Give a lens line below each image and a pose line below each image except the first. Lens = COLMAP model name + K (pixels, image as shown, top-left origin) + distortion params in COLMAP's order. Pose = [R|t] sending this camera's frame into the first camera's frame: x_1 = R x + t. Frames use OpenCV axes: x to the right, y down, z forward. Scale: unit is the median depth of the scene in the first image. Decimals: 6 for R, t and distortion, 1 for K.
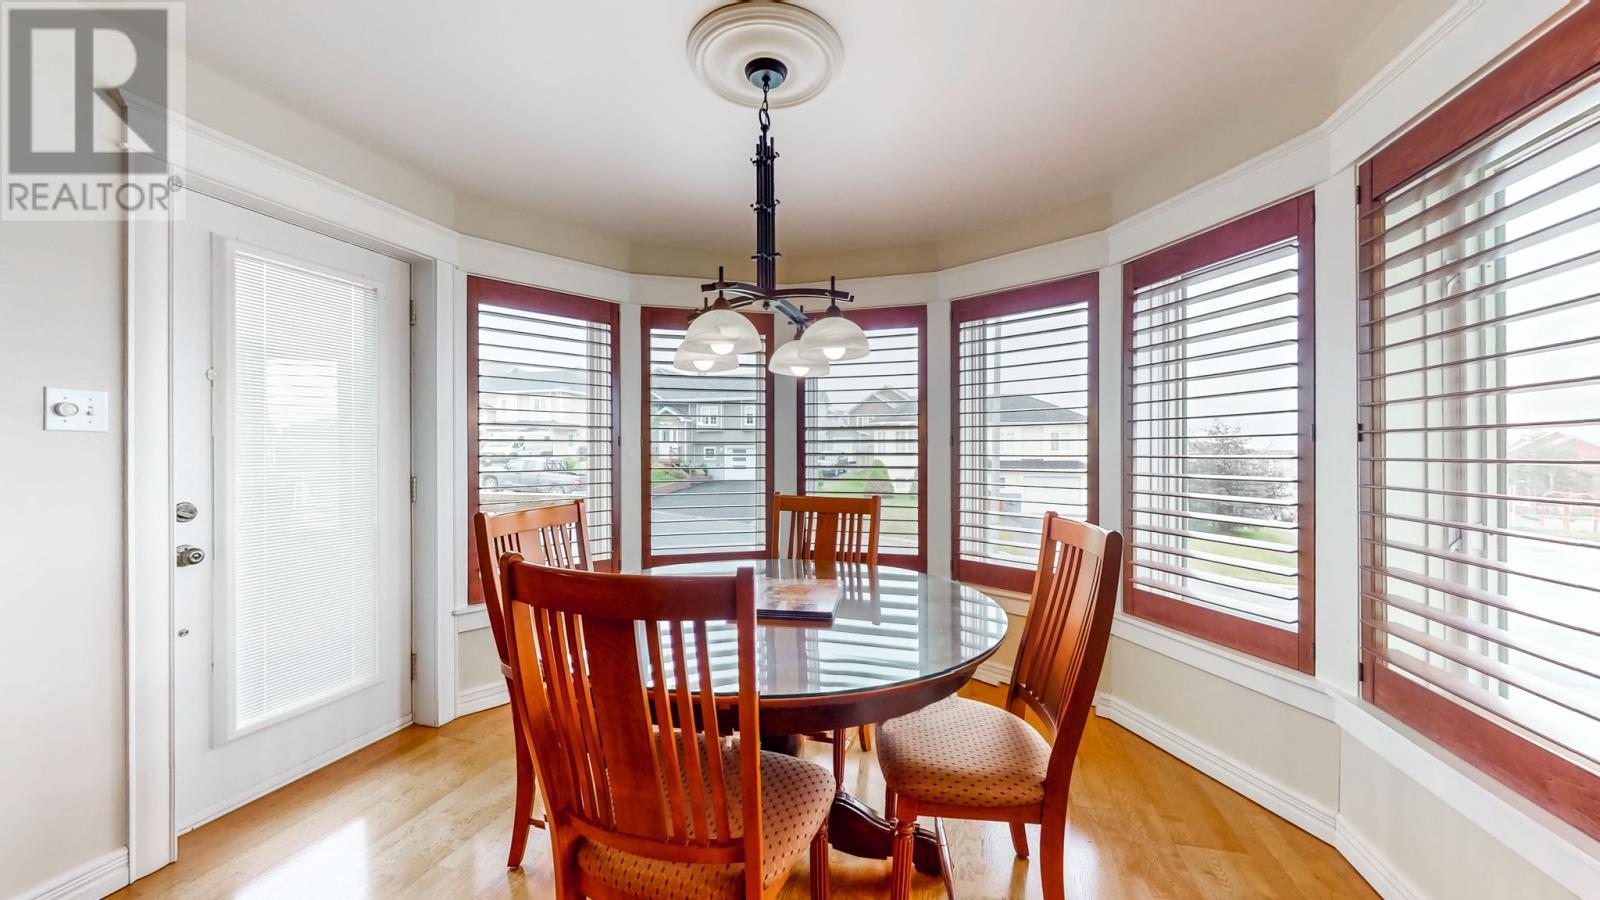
lens RADIAL K [[588.5, 0, 800.9], [0, 588.5, 451.5], [0, 0, 1]] dist [-0.002638, 0.000295]
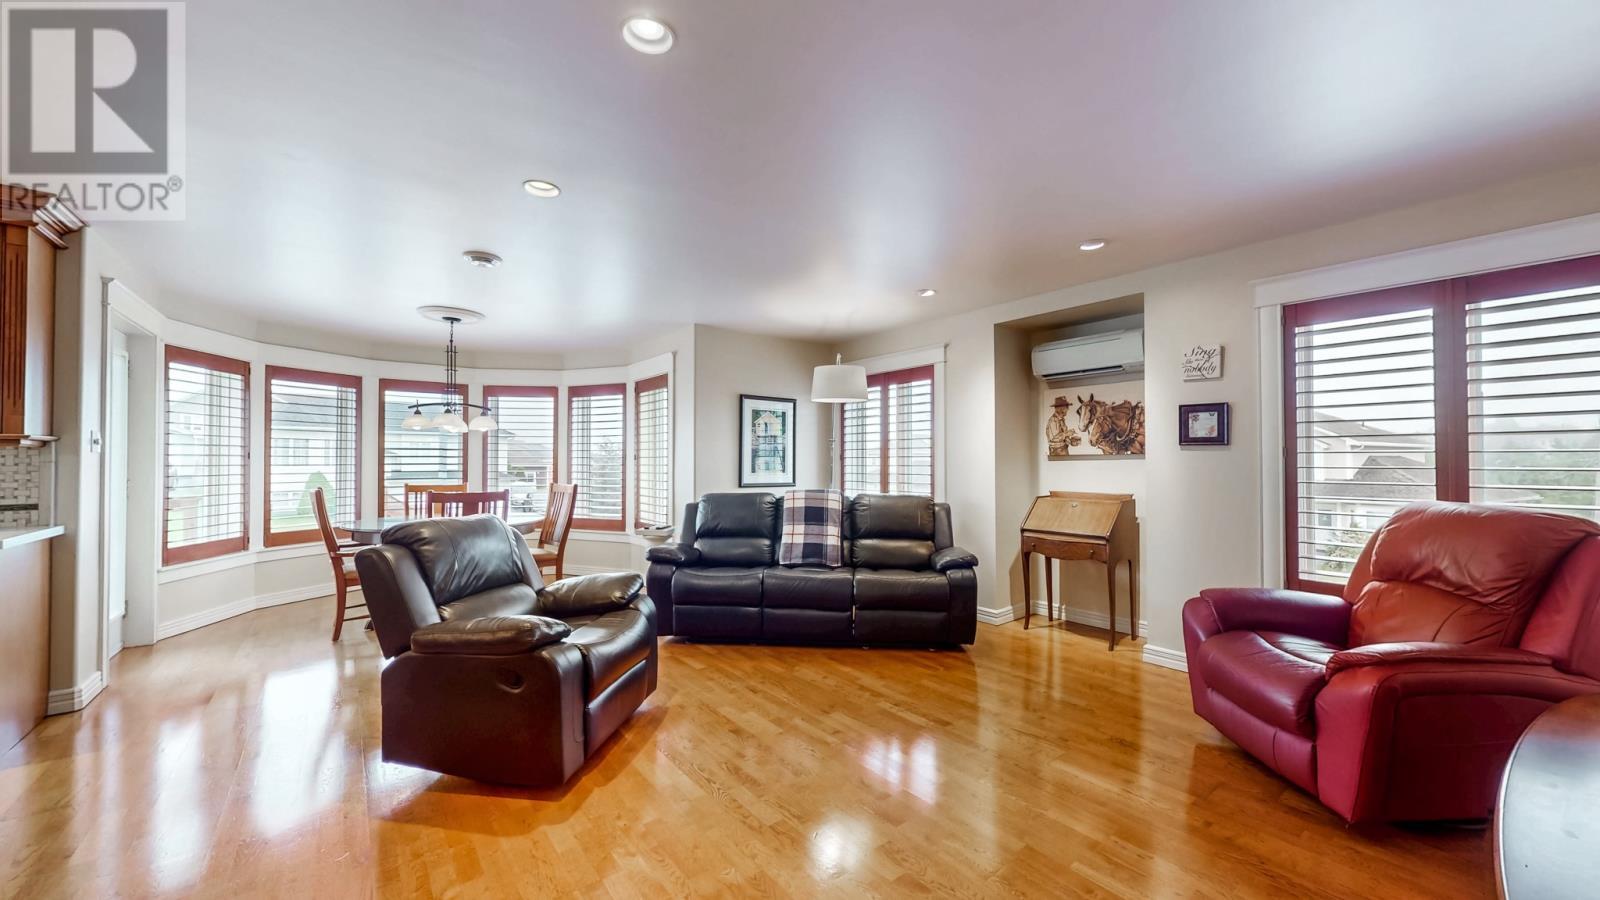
lens RADIAL K [[588.5, 0, 808.4], [0, 588.5, 451.7], [0, 0, 1]] dist [-0.002638, 0.000295]
pose [[0.572851, 0.014977, 0.819522, -0.908976], [-0.000668, 0.999841, -0.017805, -0.002960], [-0.819659, 0.009652, 0.572771, -1.262769]]
